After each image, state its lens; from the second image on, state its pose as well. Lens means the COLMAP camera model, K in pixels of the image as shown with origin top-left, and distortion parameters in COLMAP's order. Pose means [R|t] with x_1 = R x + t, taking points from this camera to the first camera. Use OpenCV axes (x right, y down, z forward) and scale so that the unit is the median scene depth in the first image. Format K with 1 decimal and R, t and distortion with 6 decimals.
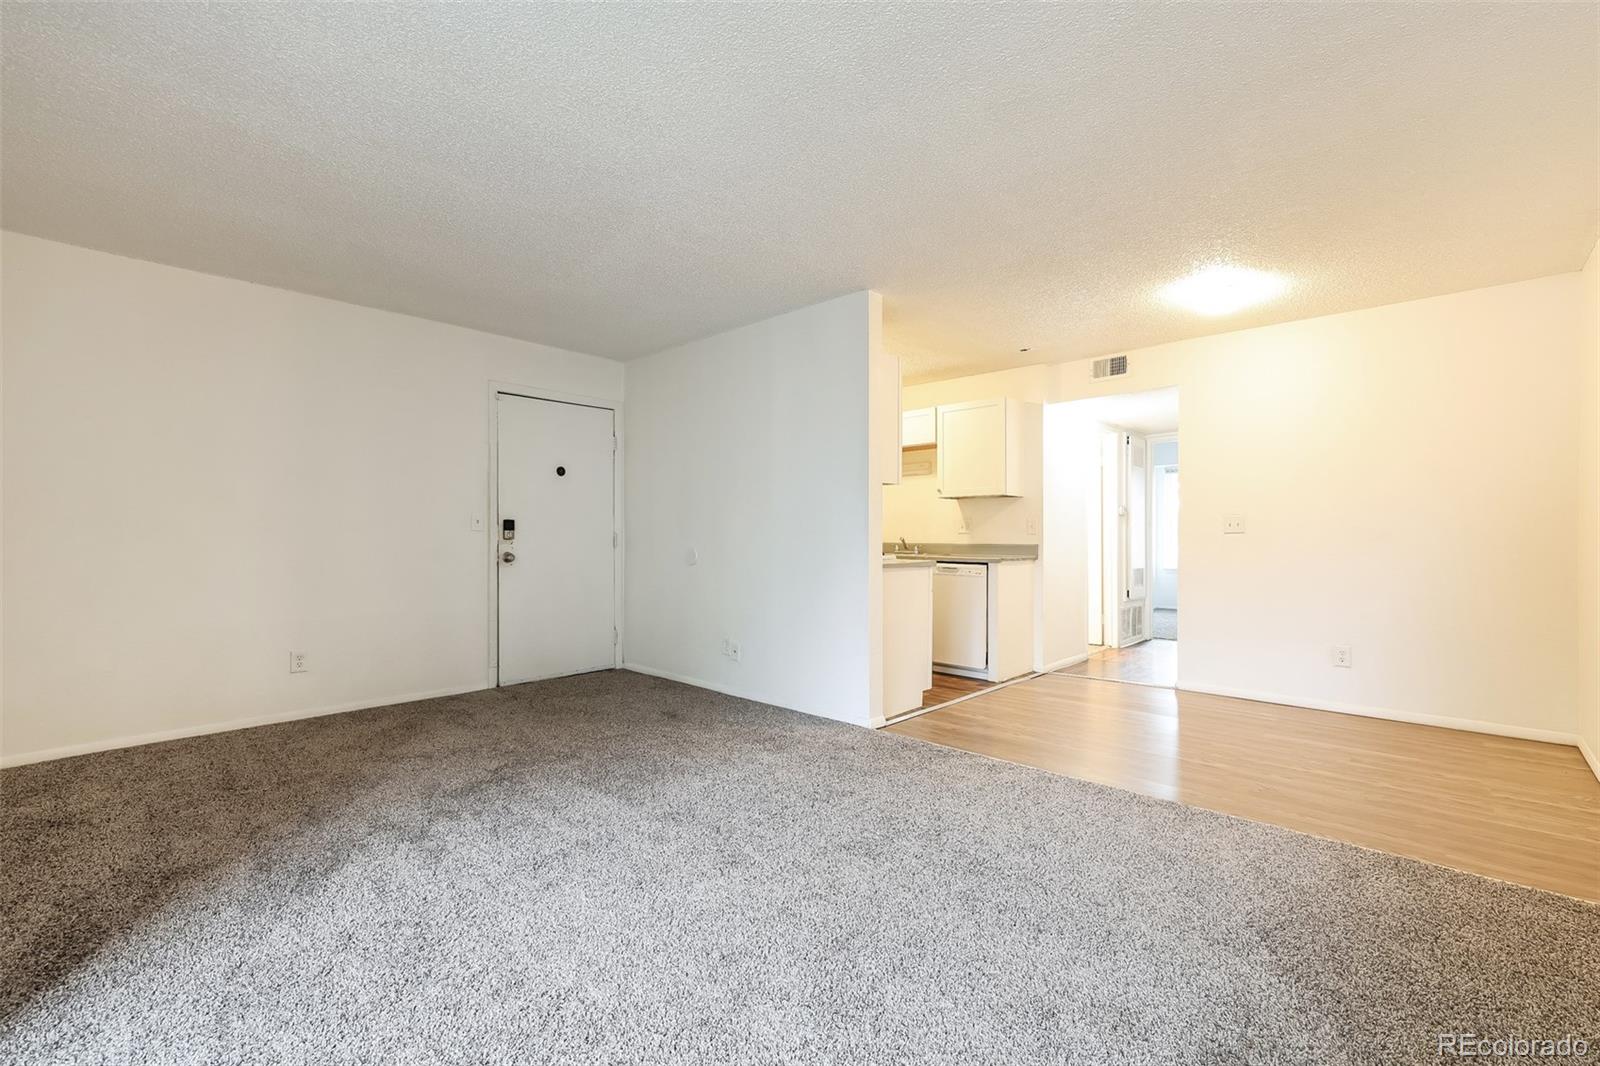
lens RADIAL K [[680.3, 0, 816.7], [0, 680.3, 531.6], [0, 0, 1]] dist [0.014160, 0.000247]
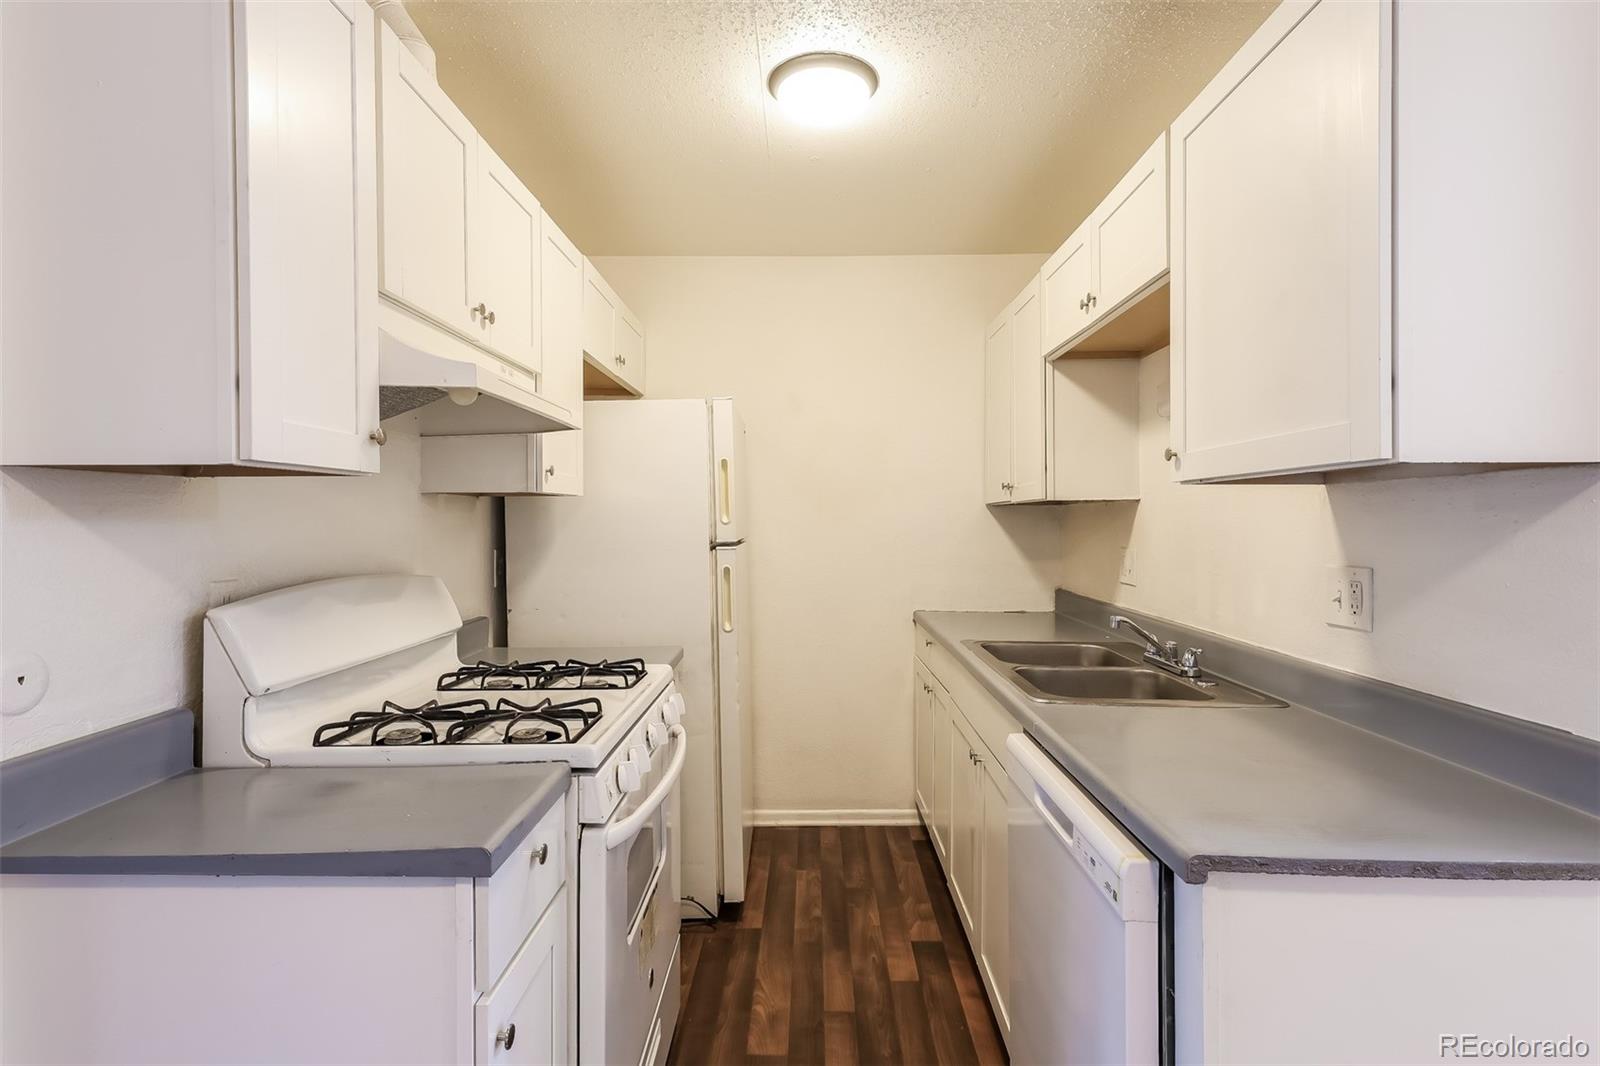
lens RADIAL K [[776.7, 0, 800.1], [0, 776.7, 523.4], [0, 0, 1]] dist [0.003311, 0.000548]
pose [[0.663701, 0.000317, -0.747998, 0.367185], [0.007408, 0.999948, 0.006997, -0.046573], [0.747961, -0.010185, 0.663664, 0.861551]]
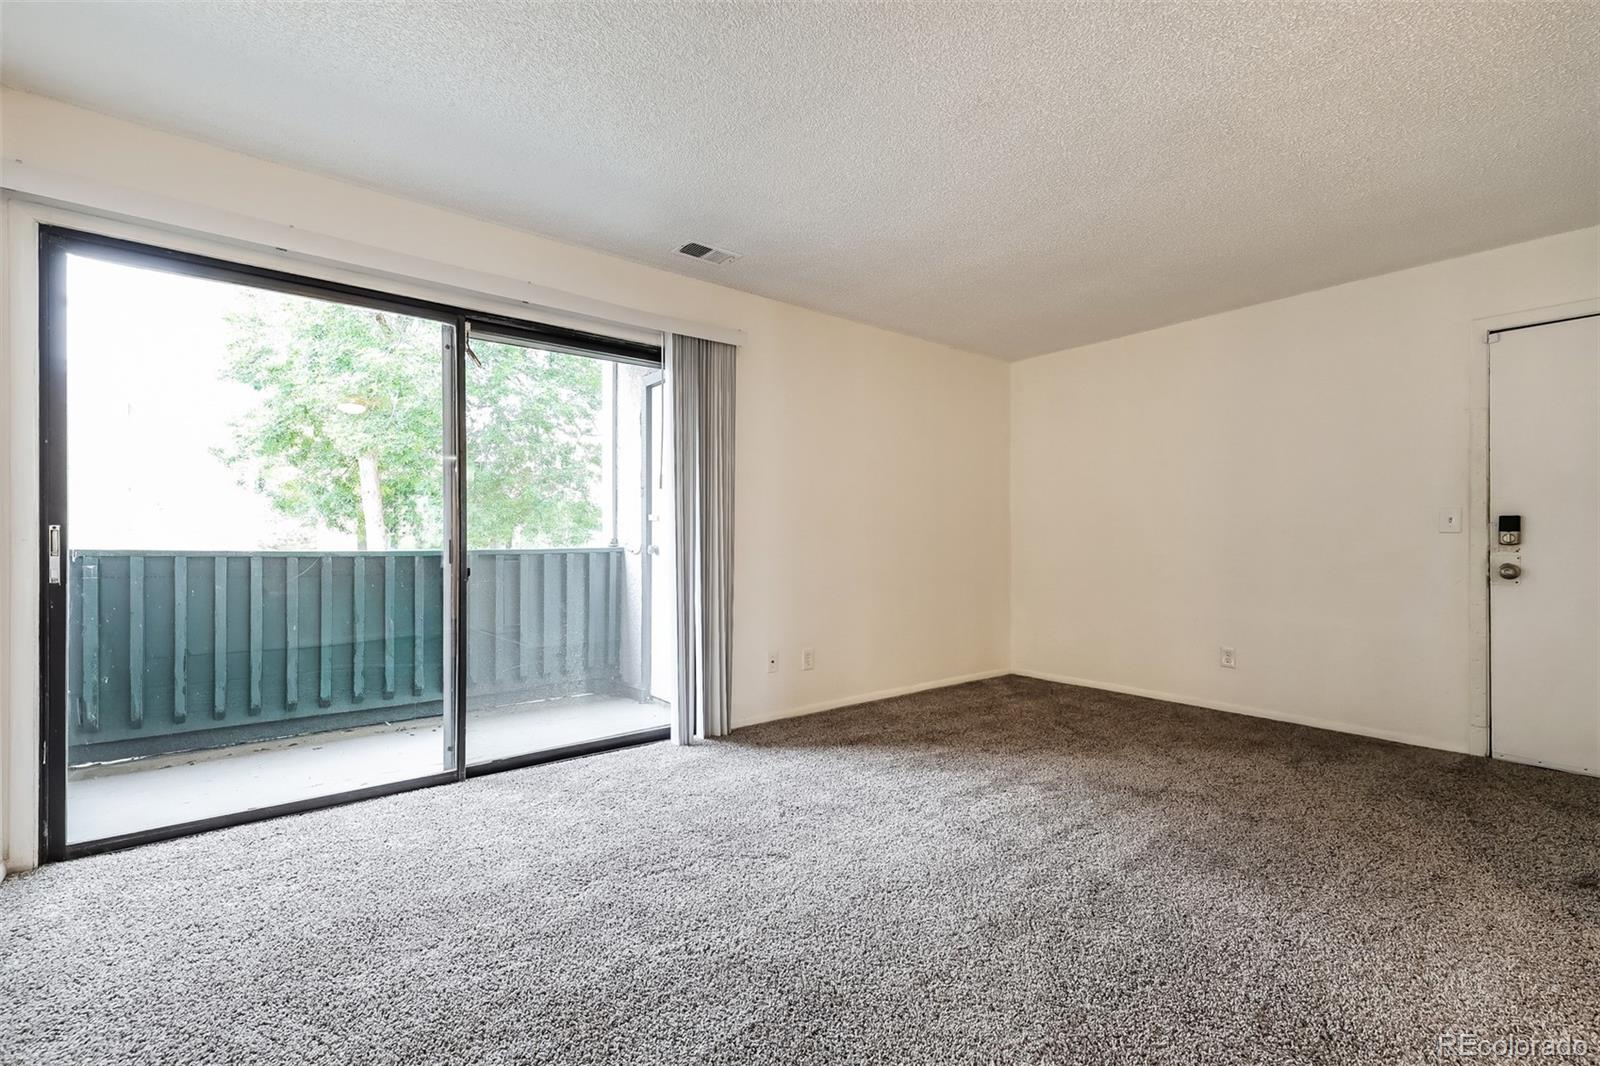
lens RADIAL K [[692.7, 0, 784.0], [0, 692.7, 540.7], [0, 0, 1]] dist [0.004727, 0.000183]
pose [[-0.177675, -0.001859, -0.984087, 0.354316], [0.006617, 0.999973, -0.003084, 0.004595], [0.984067, -0.007060, -0.177658, 0.415380]]
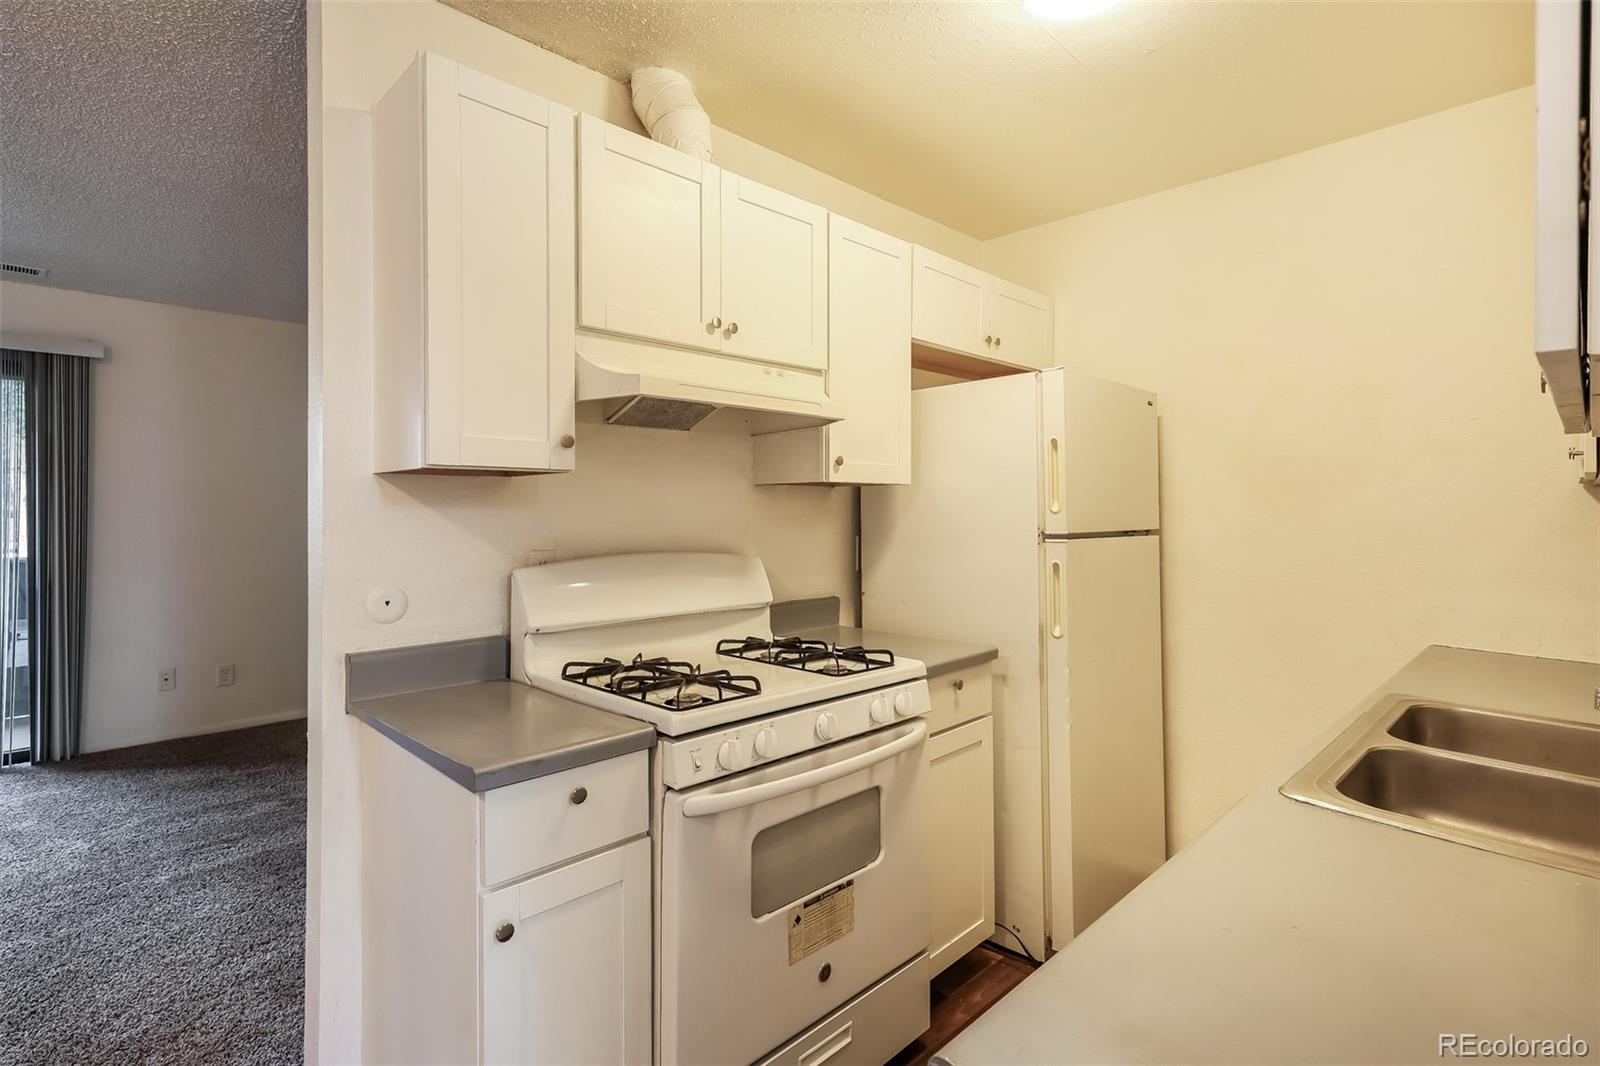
lens RADIAL K [[777.0, 0, 804.8], [0, 777.0, 510.2], [0, 0, 1]] dist [0.003963, 0.000561]
pose [[-0.051082, -0.003428, -0.998689, 0.406788], [0.006182, 0.999974, -0.003748, -0.043351], [0.998675, -0.006366, -0.051060, 1.054274]]
